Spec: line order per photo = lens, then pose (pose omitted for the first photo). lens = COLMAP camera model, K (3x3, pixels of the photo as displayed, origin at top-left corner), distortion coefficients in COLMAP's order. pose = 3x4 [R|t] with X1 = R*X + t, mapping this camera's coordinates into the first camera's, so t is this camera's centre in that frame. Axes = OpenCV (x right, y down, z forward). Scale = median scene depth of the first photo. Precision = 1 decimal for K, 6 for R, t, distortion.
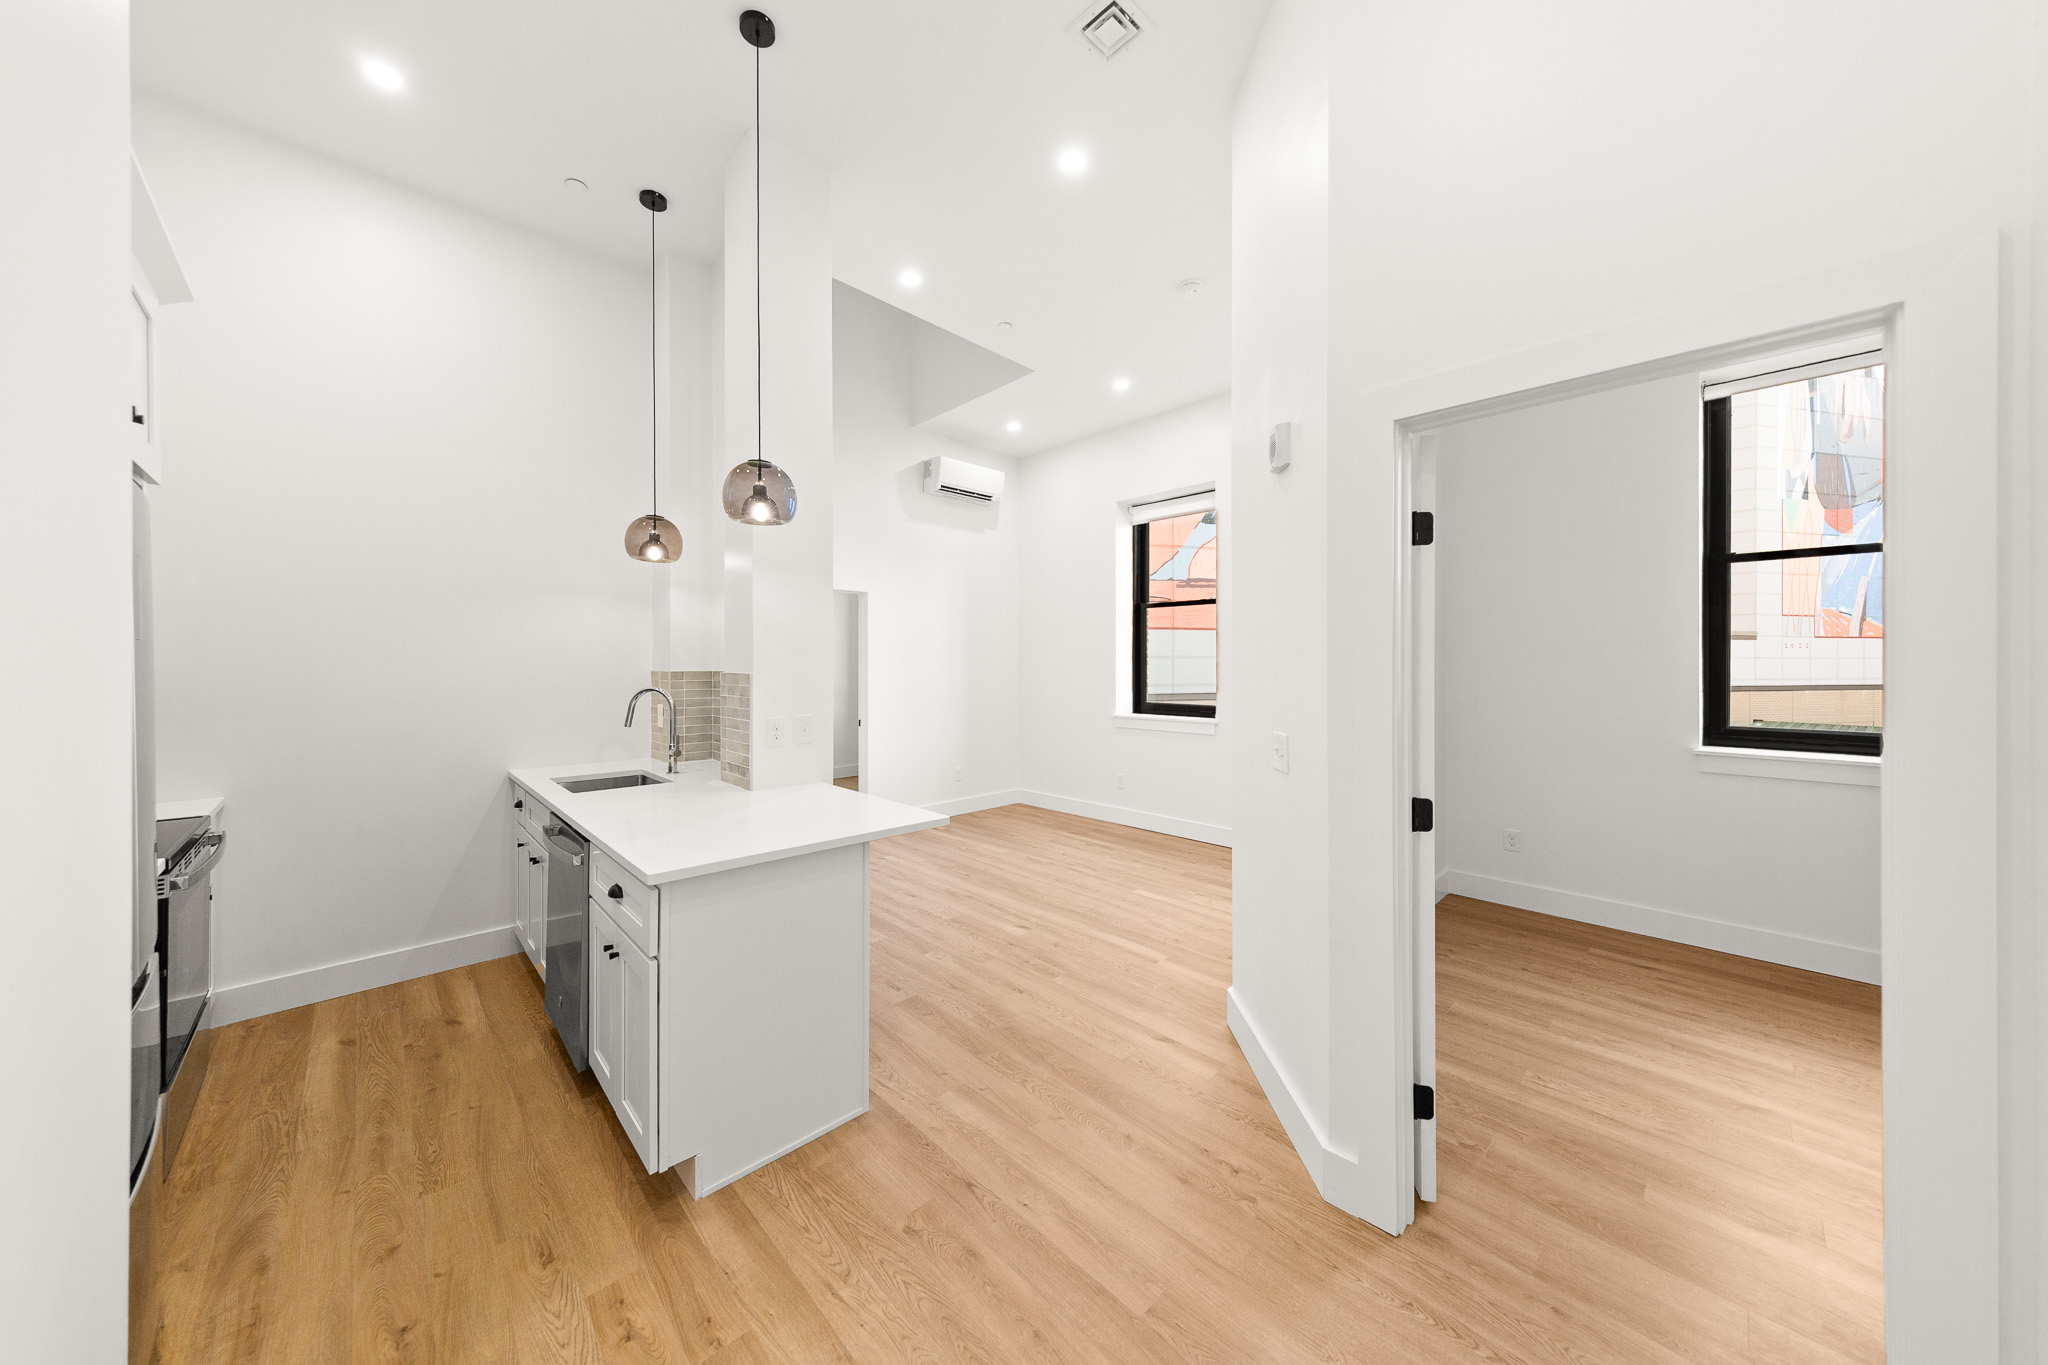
lens RADIAL K [[678.0, 0, 1015.9], [0, 678.0, 660.2], [0, 0, 1]] dist [0.001571, 0.000120]
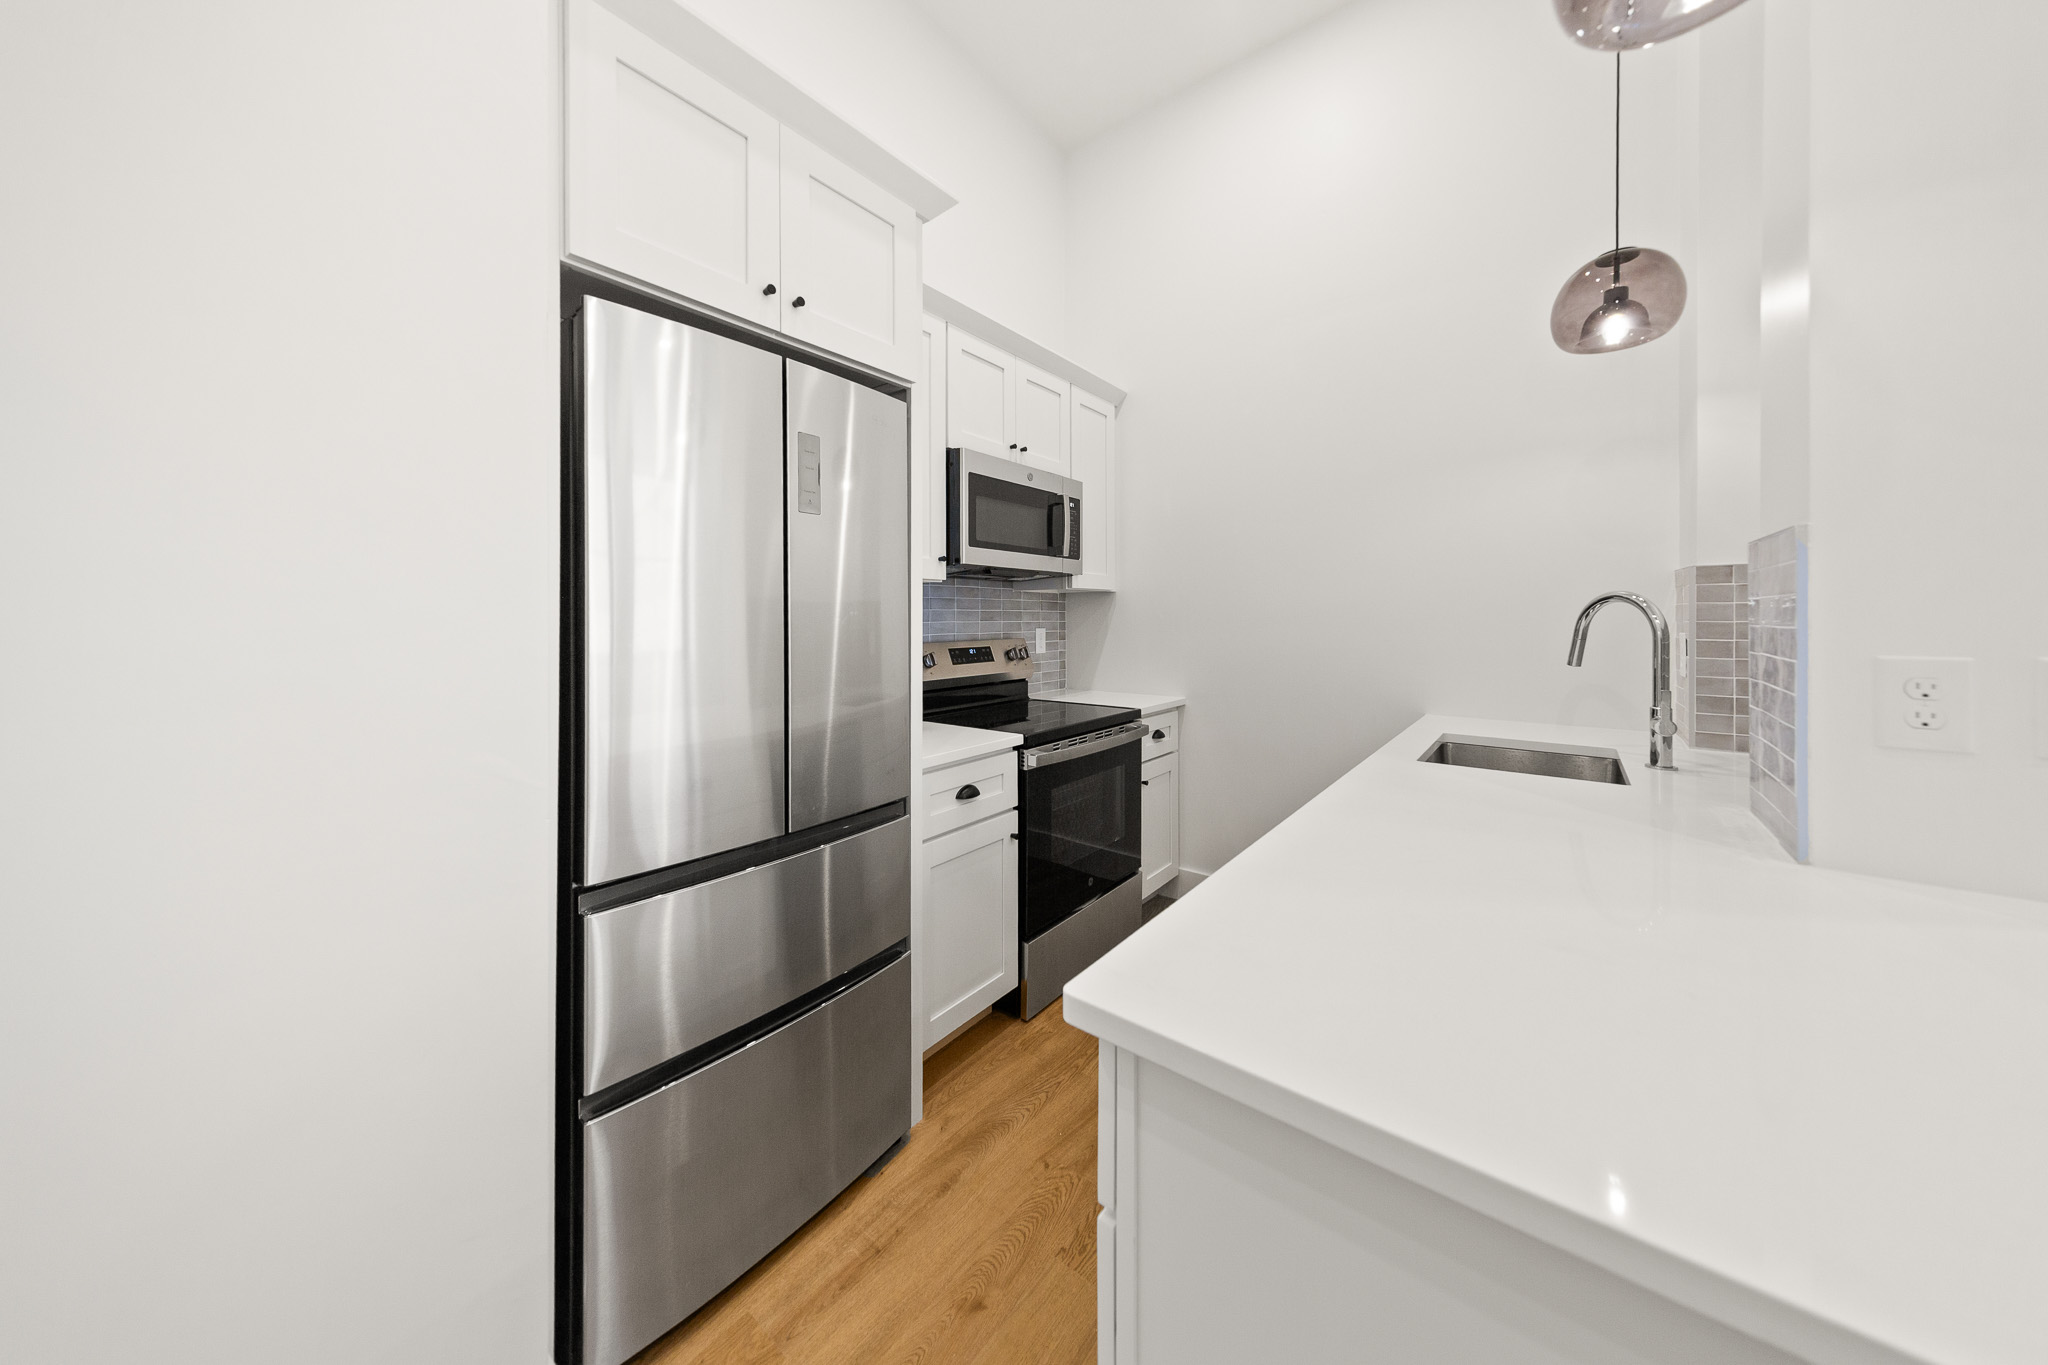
lens RADIAL K [[673.4, 0, 1008.6], [0, 673.4, 614.4], [0, 0, 1]] dist [-0.000195, -0.000002]
pose [[0.130863, -0.001166, -0.991400, -0.097834], [0.005880, 0.999983, -0.000400, 0.059500], [0.991383, -0.005777, 0.130868, 0.515075]]
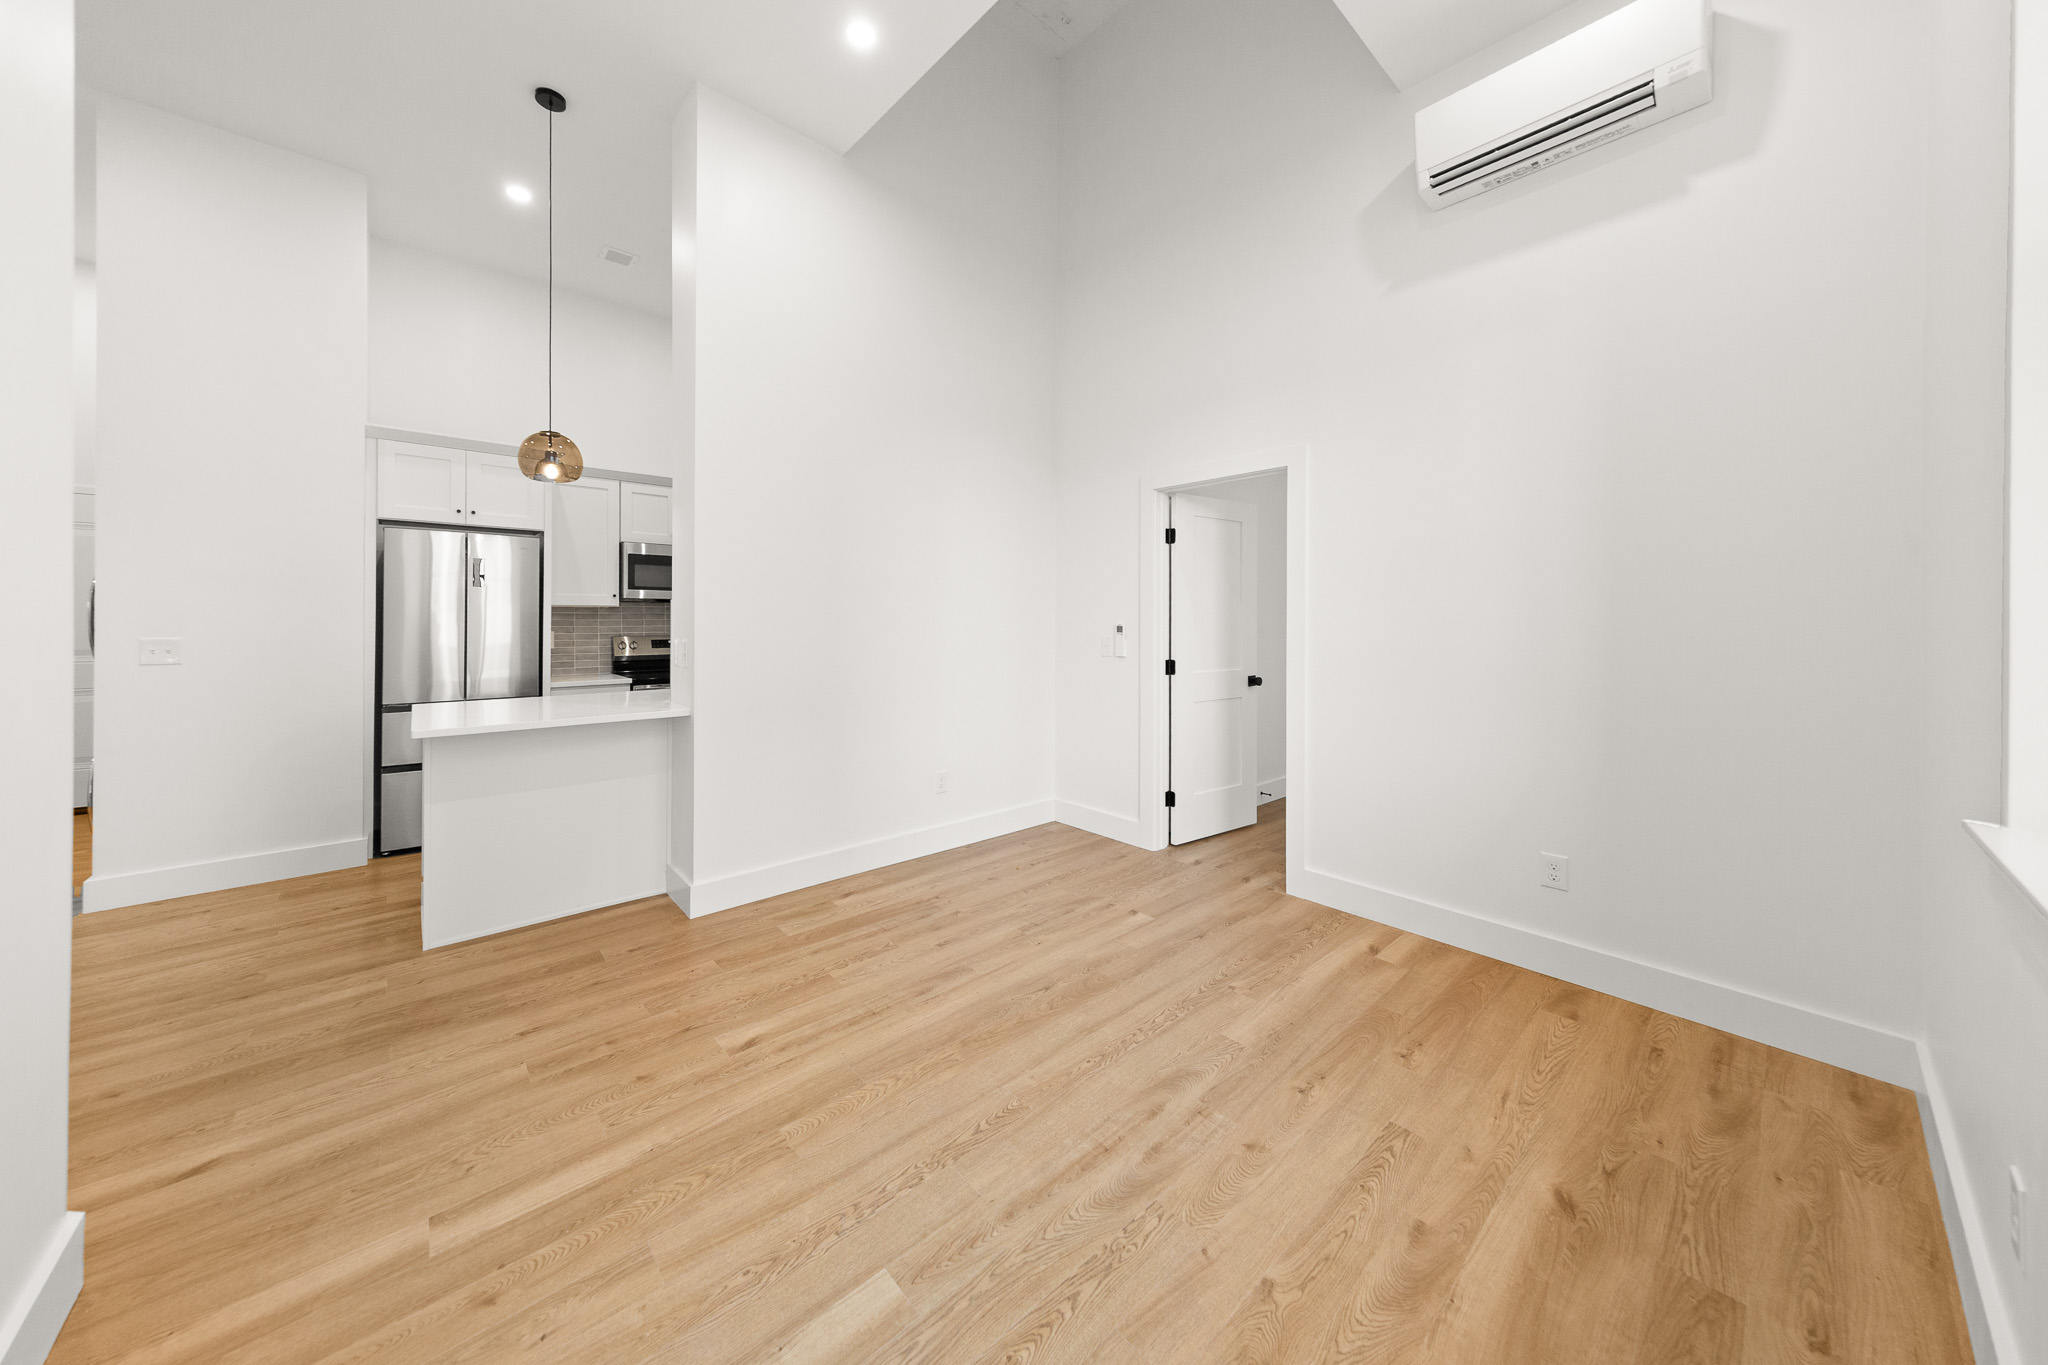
lens RADIAL K [[673.4, 0, 1008.6], [0, 673.4, 614.4], [0, 0, 1]] dist [-0.000195, -0.000002]
pose [[-0.027803, 0.003724, -0.999606, 0.692286], [-0.005201, 0.999979, 0.003870, 0.031210], [0.999600, 0.005307, -0.027783, 1.490322]]
